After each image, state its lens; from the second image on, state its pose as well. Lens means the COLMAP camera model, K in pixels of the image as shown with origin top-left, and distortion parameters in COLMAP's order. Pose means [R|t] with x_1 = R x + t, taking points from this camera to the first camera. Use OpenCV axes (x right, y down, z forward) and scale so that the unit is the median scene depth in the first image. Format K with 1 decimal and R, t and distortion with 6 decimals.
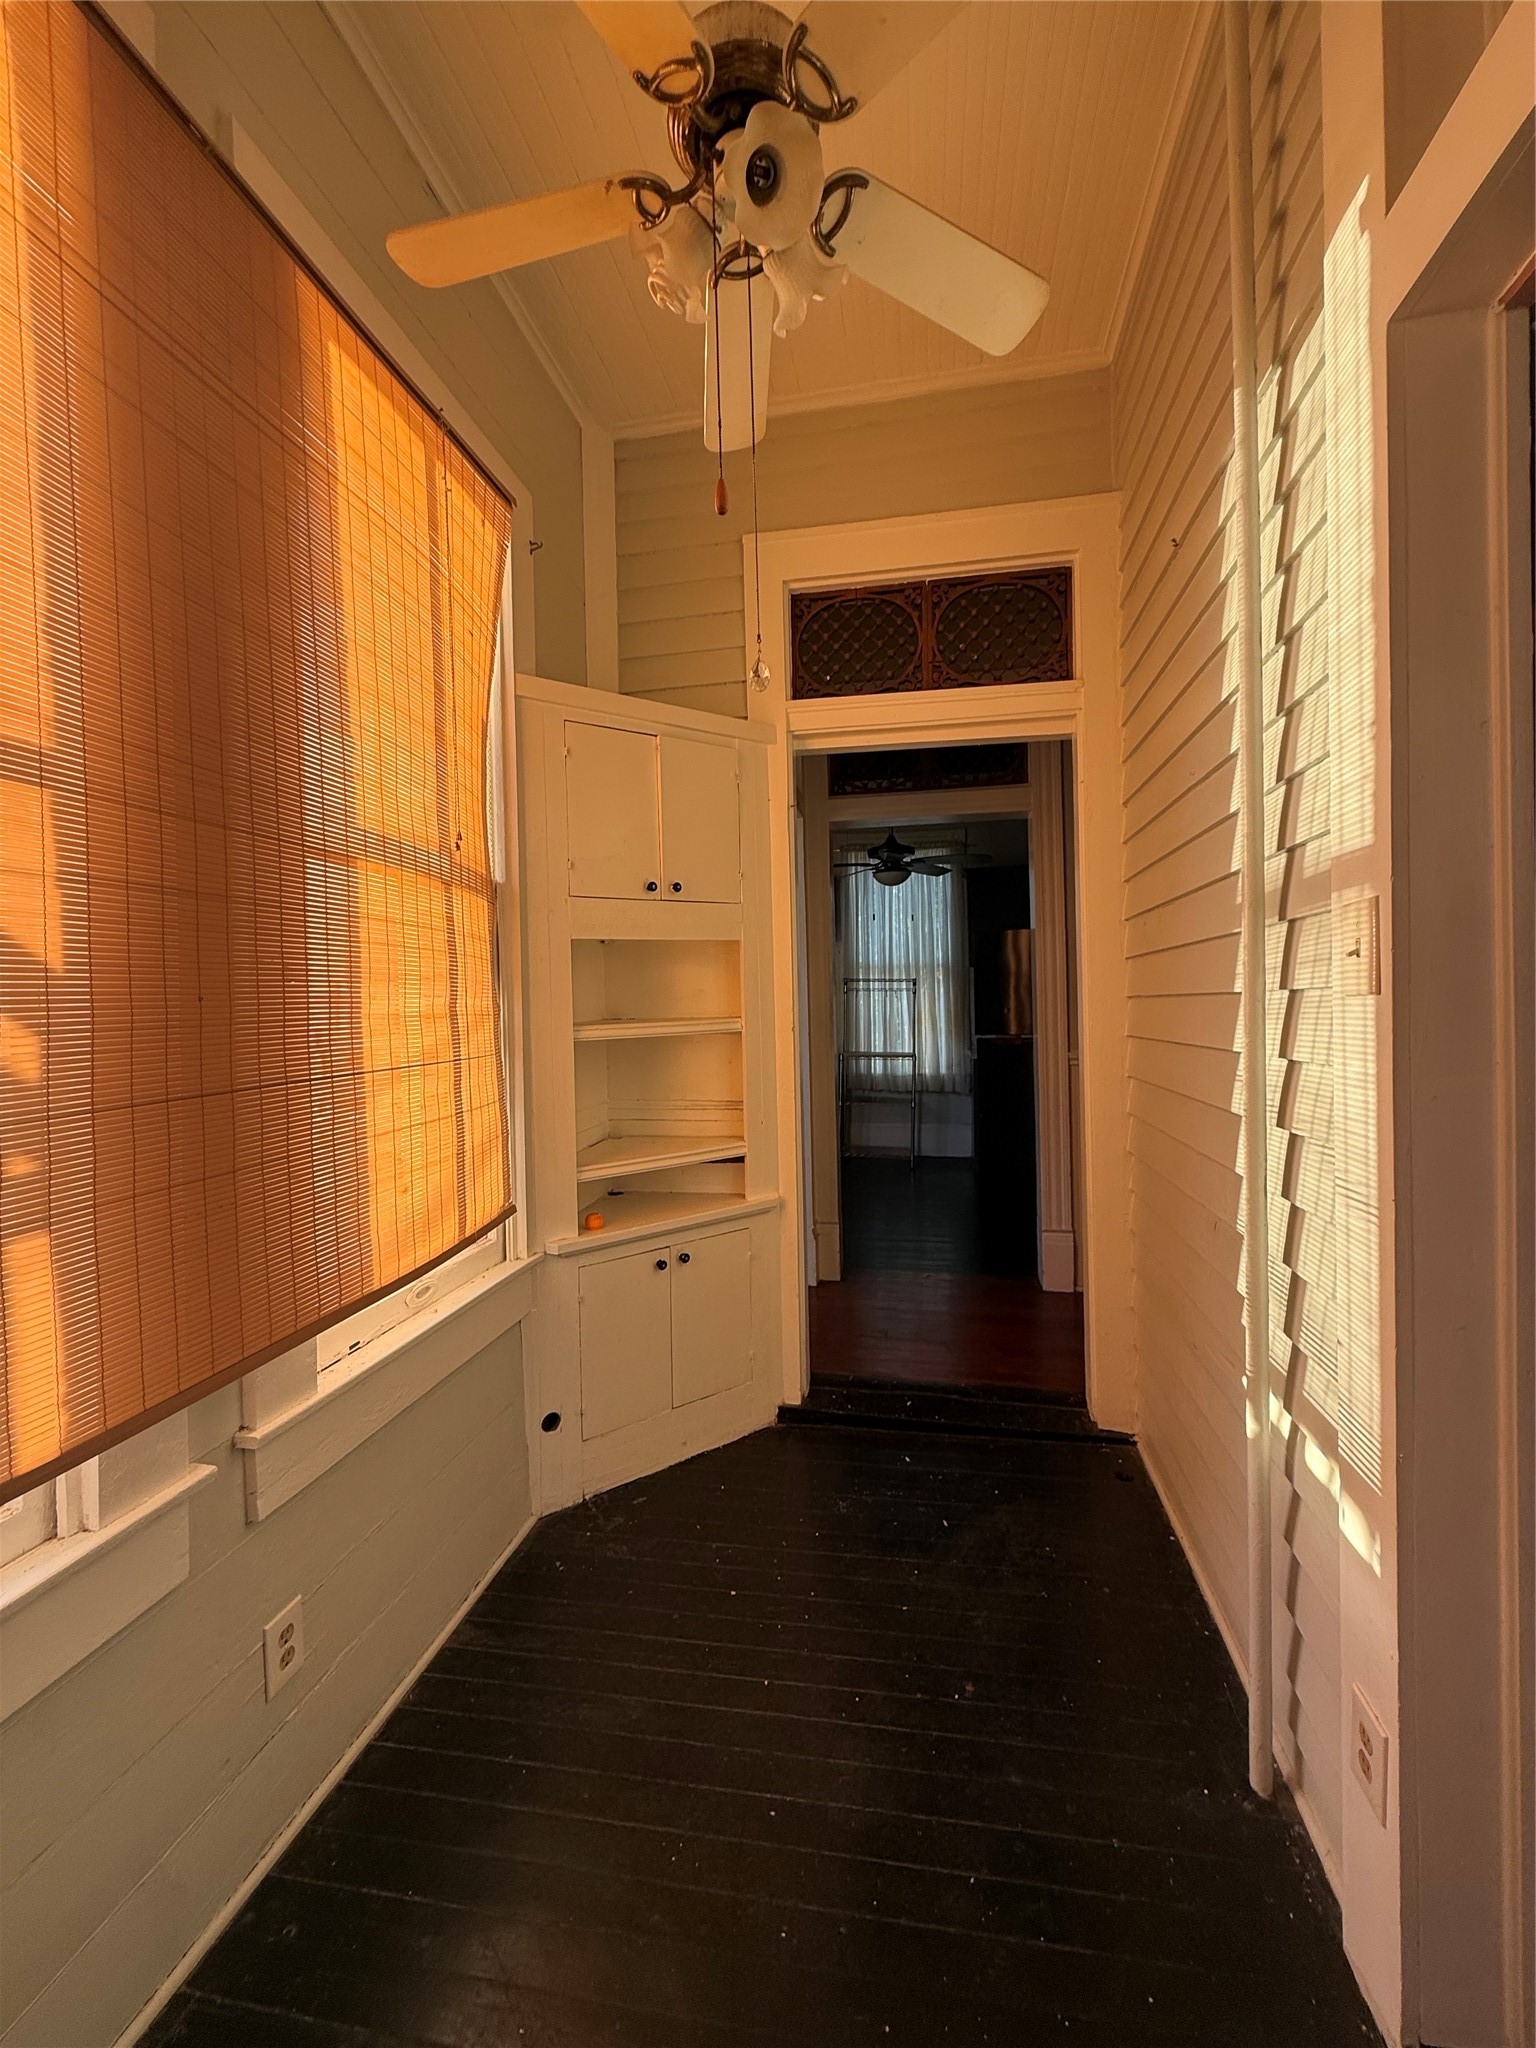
lens RADIAL K [[818.7, 0, 772.8], [0, 818.7, 1024.0], [0, 0, 1]] dist [-0.003383, -0.000604]
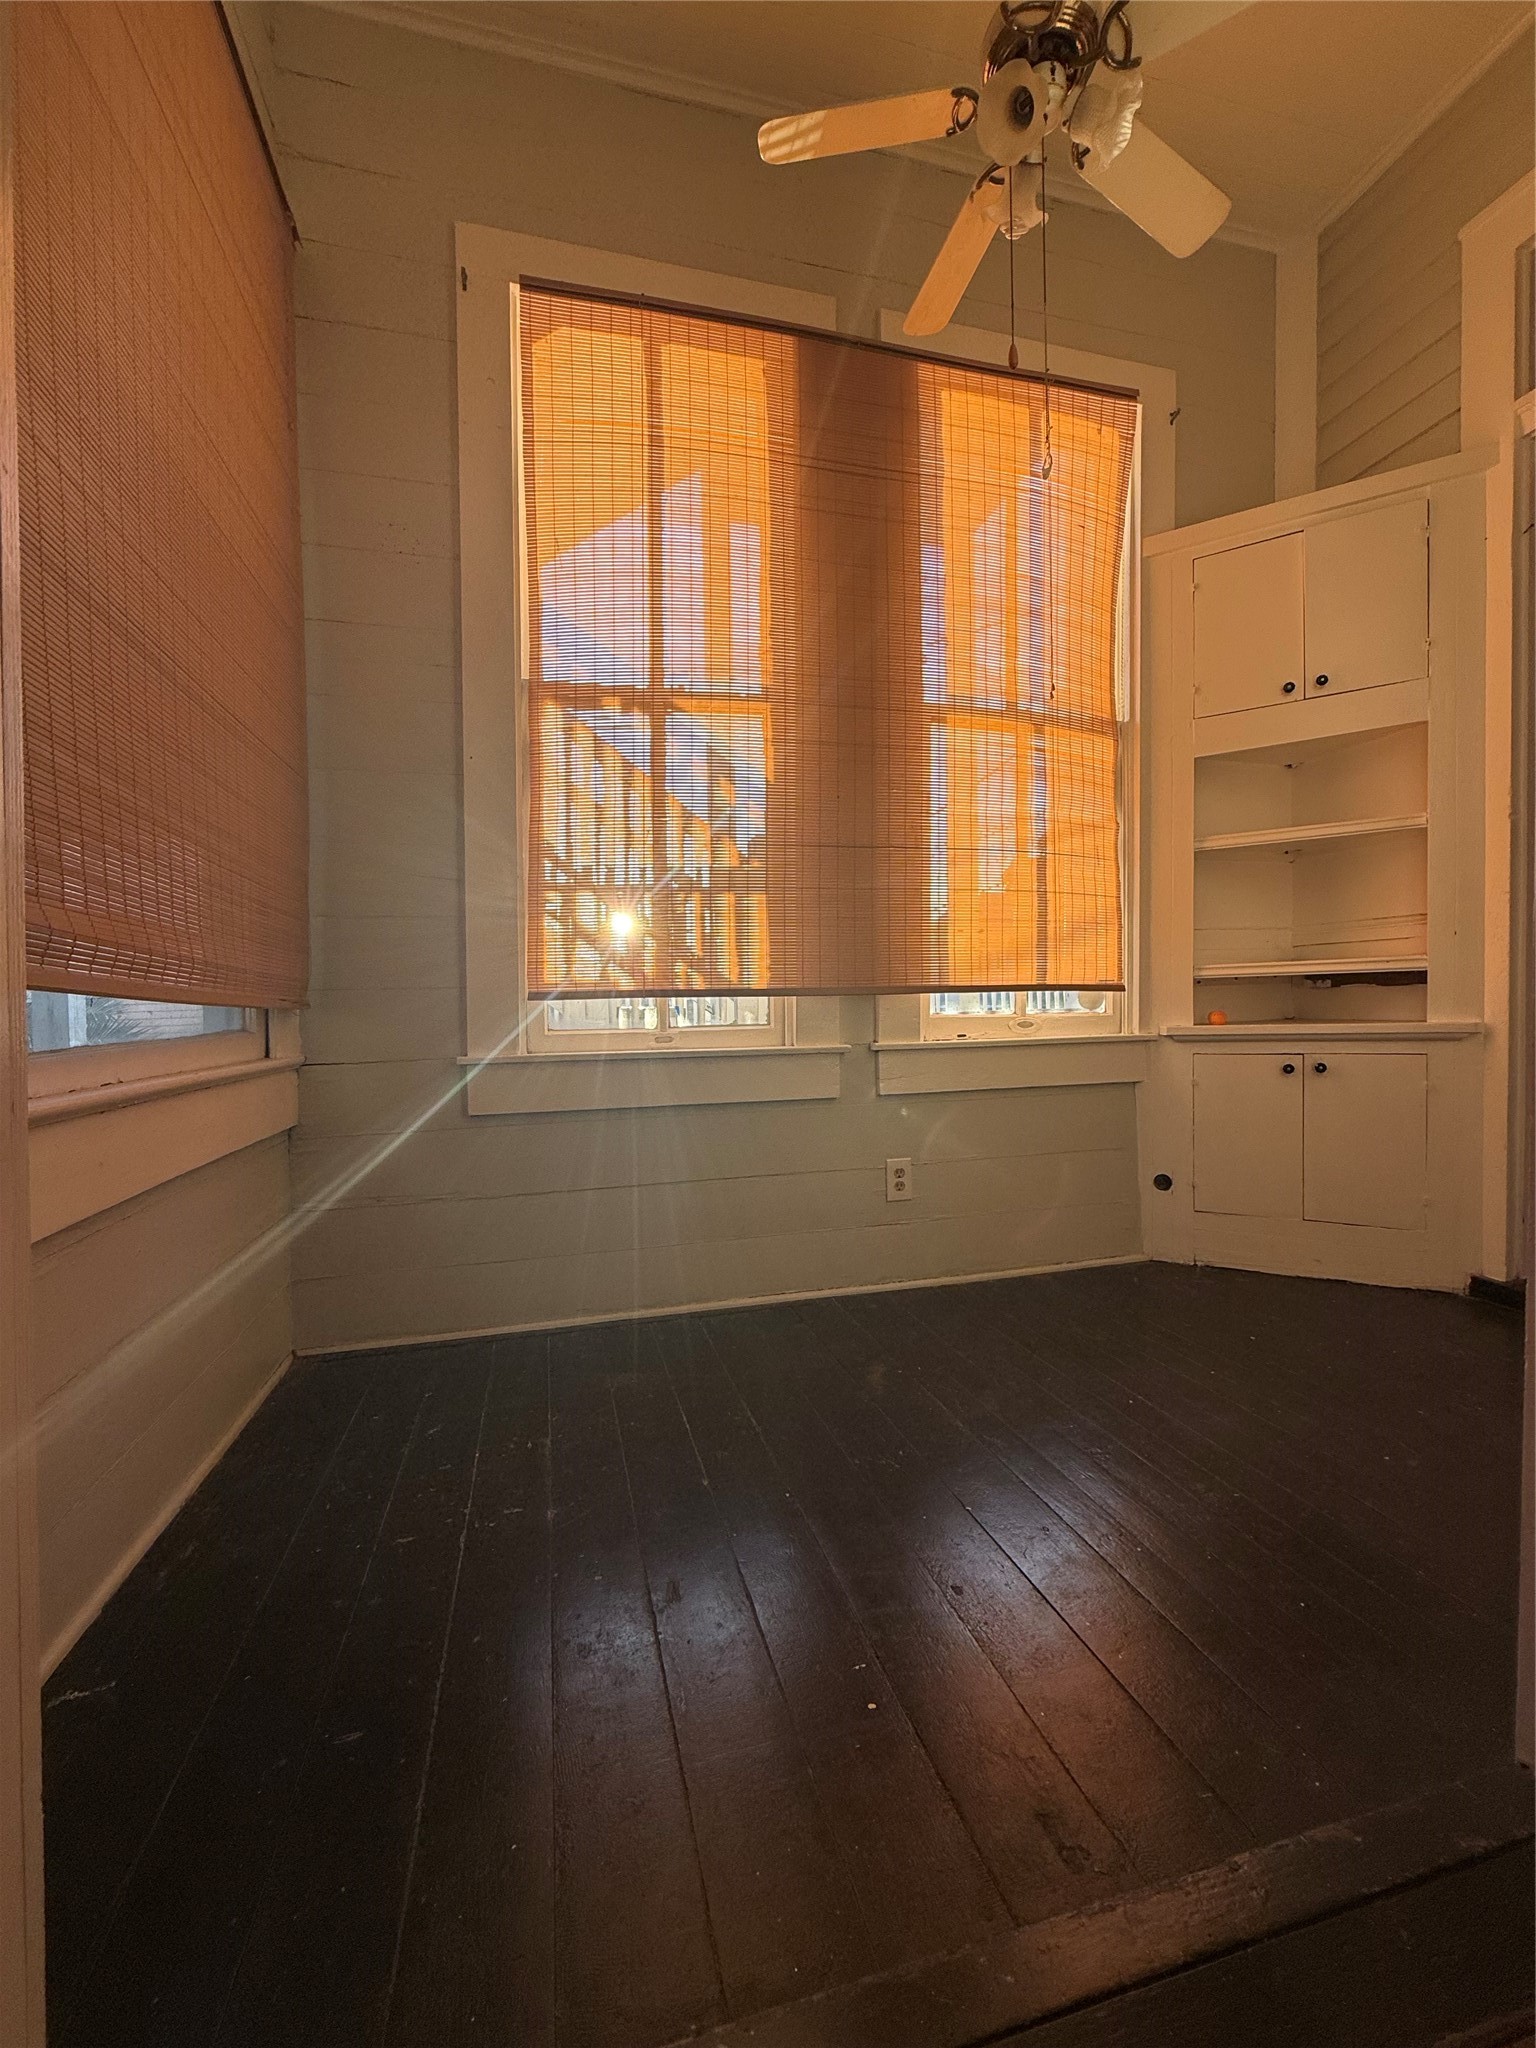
lens RADIAL K [[818.7, 0, 758.1], [0, 818.7, 1030.1], [0, 0, 1]] dist [-0.003383, -0.000604]
pose [[0.434281, 0.046963, -0.899552, 0.537154], [-0.009913, 0.998829, 0.047360, 0.229719], [0.900723, -0.011650, 0.434238, -0.023224]]
